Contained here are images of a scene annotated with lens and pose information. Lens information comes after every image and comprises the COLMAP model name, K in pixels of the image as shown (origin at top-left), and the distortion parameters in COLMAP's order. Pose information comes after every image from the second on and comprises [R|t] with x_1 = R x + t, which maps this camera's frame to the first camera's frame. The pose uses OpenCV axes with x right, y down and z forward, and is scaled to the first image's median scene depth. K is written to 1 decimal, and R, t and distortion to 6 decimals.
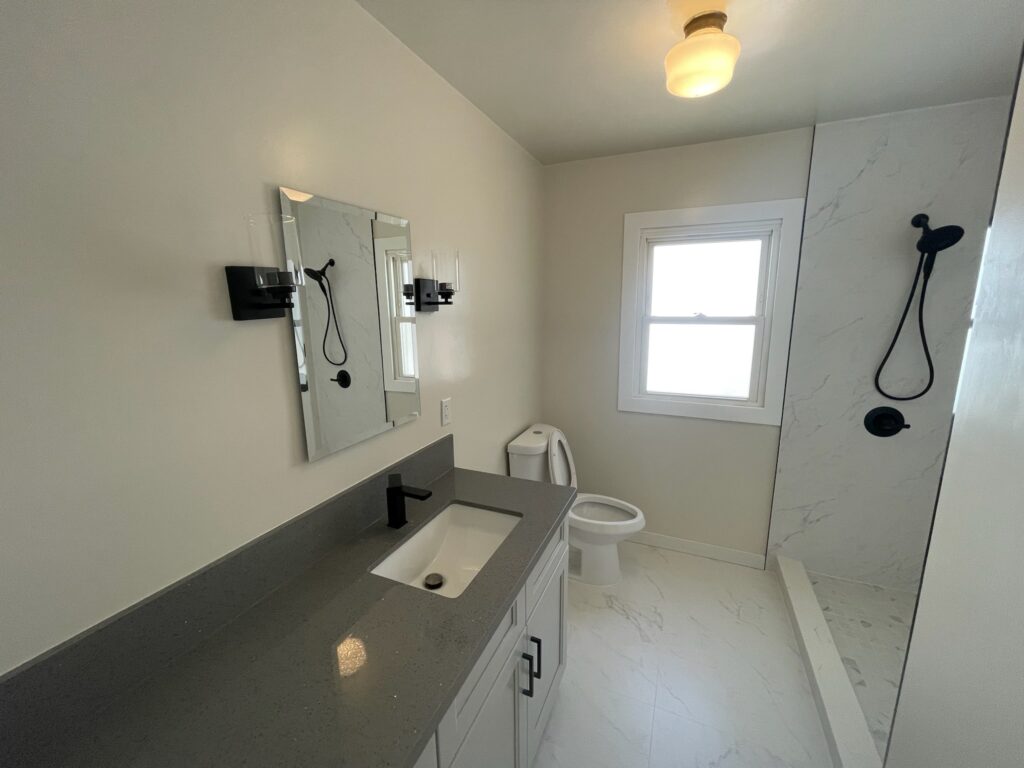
lens RADIAL K [[412.1, 0, 512.4], [0, 412.1, 382.2], [0, 0, 1]] dist [-0.009646, 0.000374]
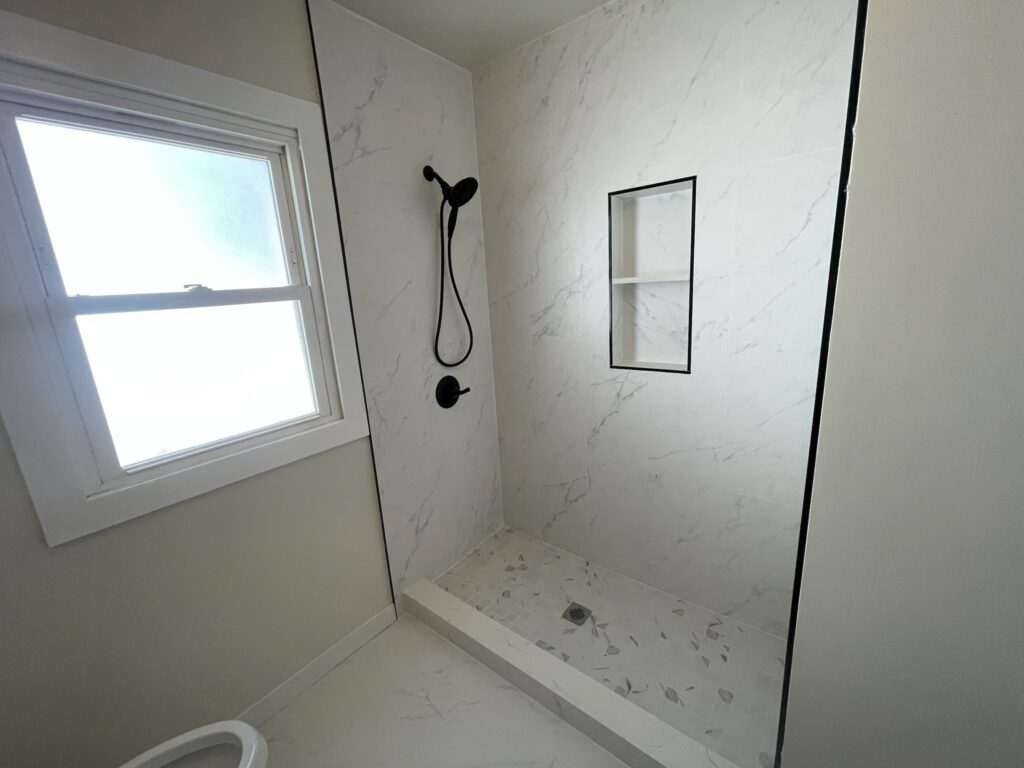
lens RADIAL K [[412.1, 0, 511.2], [0, 412.1, 380.9], [0, 0, 1]] dist [-0.009646, 0.000374]
pose [[0.247686, -0.223802, 0.942637, 0.050883], [0.239689, 0.956864, 0.164199, -0.047073], [-0.938723, 0.185270, 0.290644, 0.556232]]
